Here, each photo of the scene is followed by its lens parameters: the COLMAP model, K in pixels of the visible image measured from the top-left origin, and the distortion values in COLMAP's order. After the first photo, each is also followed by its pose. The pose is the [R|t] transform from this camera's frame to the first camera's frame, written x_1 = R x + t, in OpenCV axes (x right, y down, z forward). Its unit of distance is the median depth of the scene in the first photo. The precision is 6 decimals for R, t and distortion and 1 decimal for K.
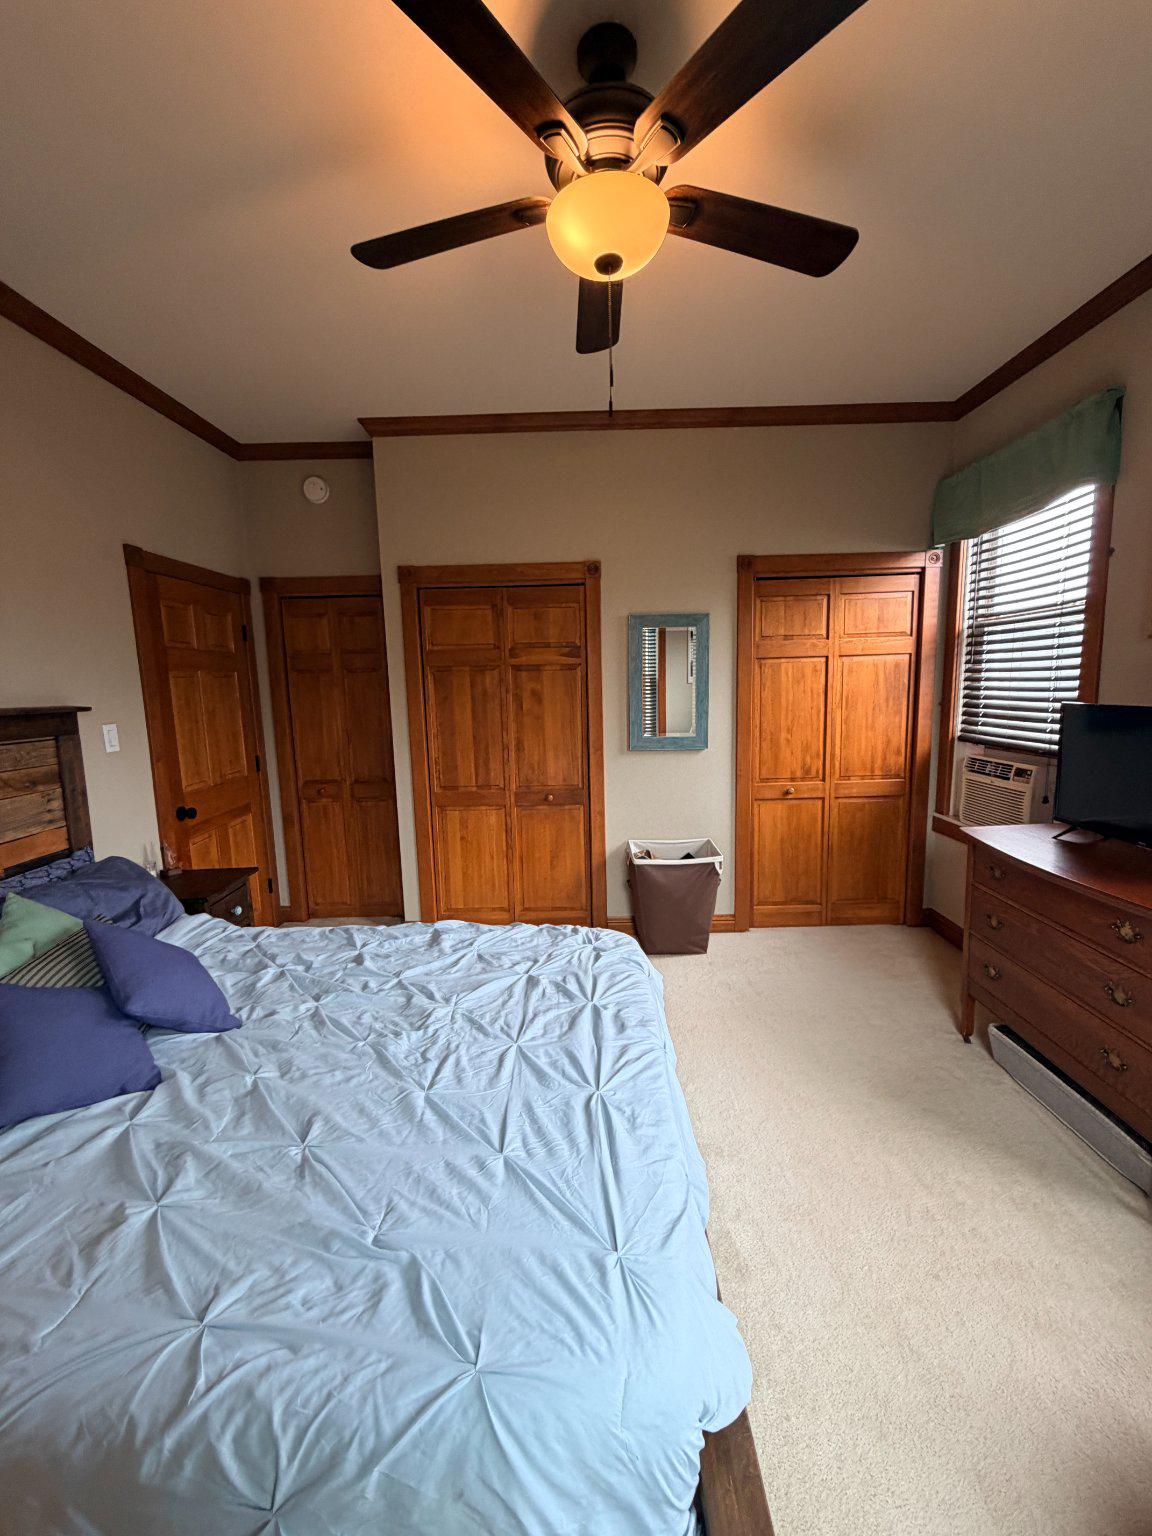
lens RADIAL K [[609.2, 0, 576.0], [0, 609.2, 768.0], [0, 0, 1]] dist [0.000659, 0.000079]
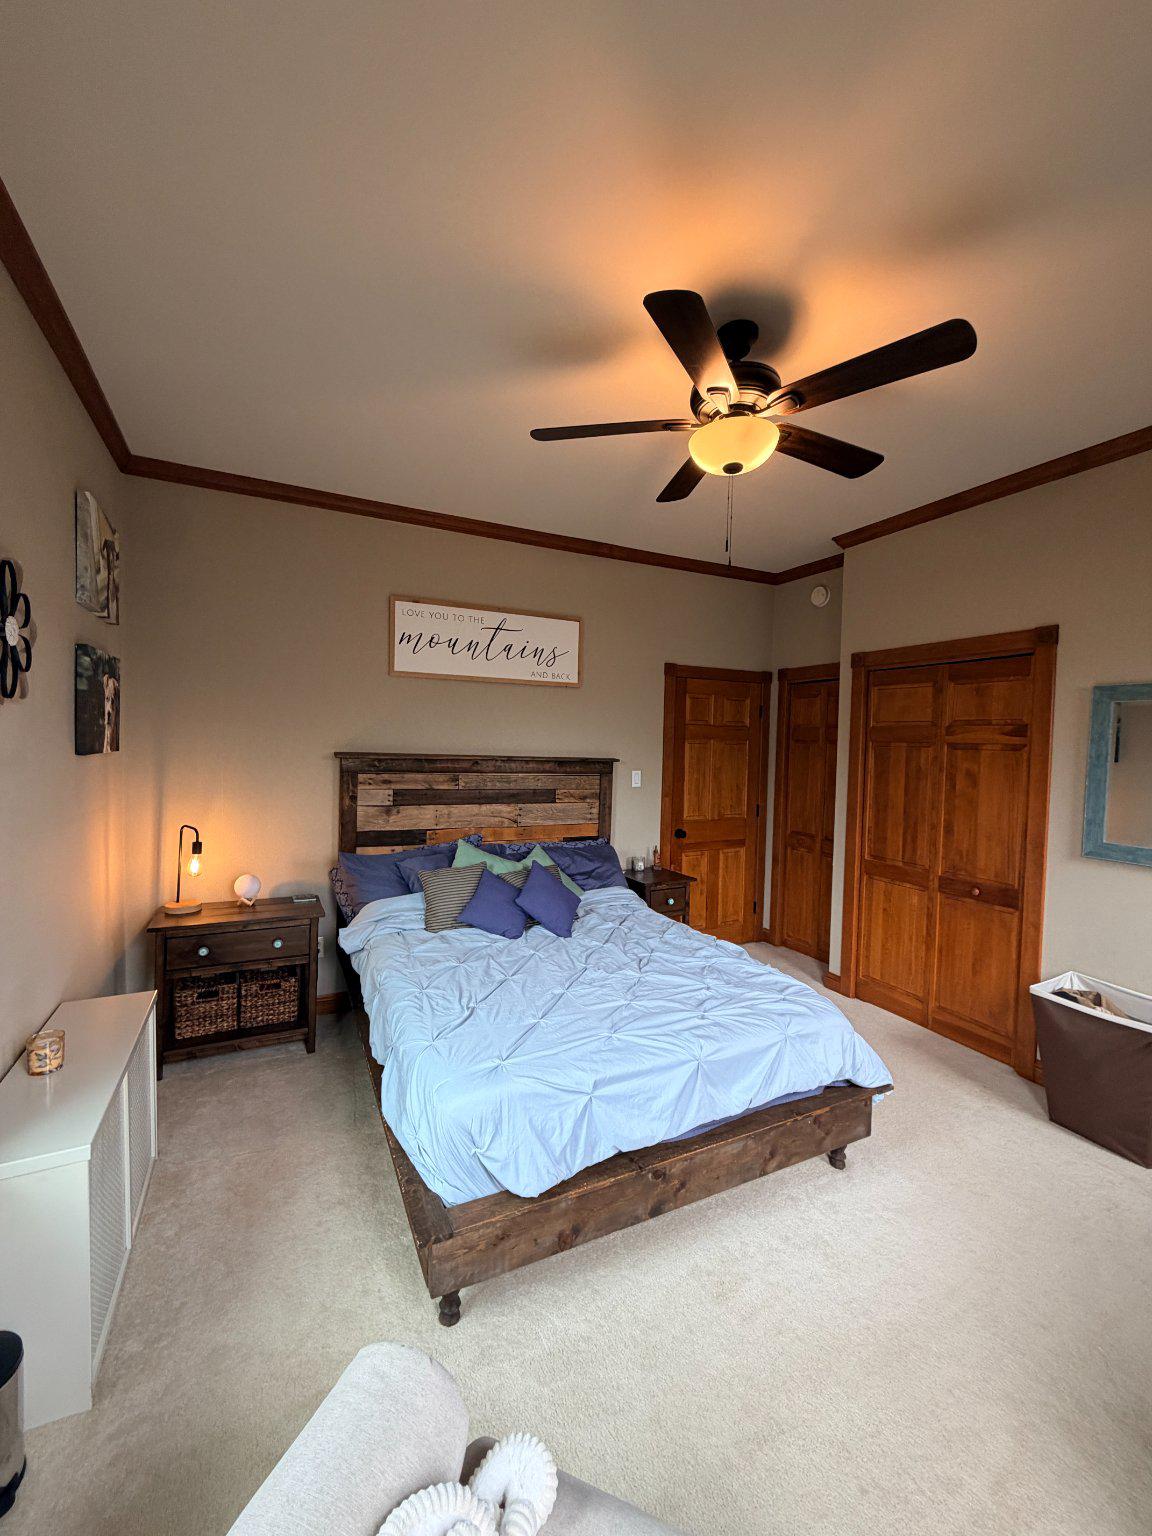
lens RADIAL K [[609.2, 0, 576.0], [0, 609.2, 768.0], [0, 0, 1]] dist [0.000659, 0.000079]
pose [[0.452772, 0.072009, -0.888714, 0.488195], [-0.159724, 0.987161, -0.001389, -0.036263], [0.877204, 0.142578, 0.458460, 0.057623]]
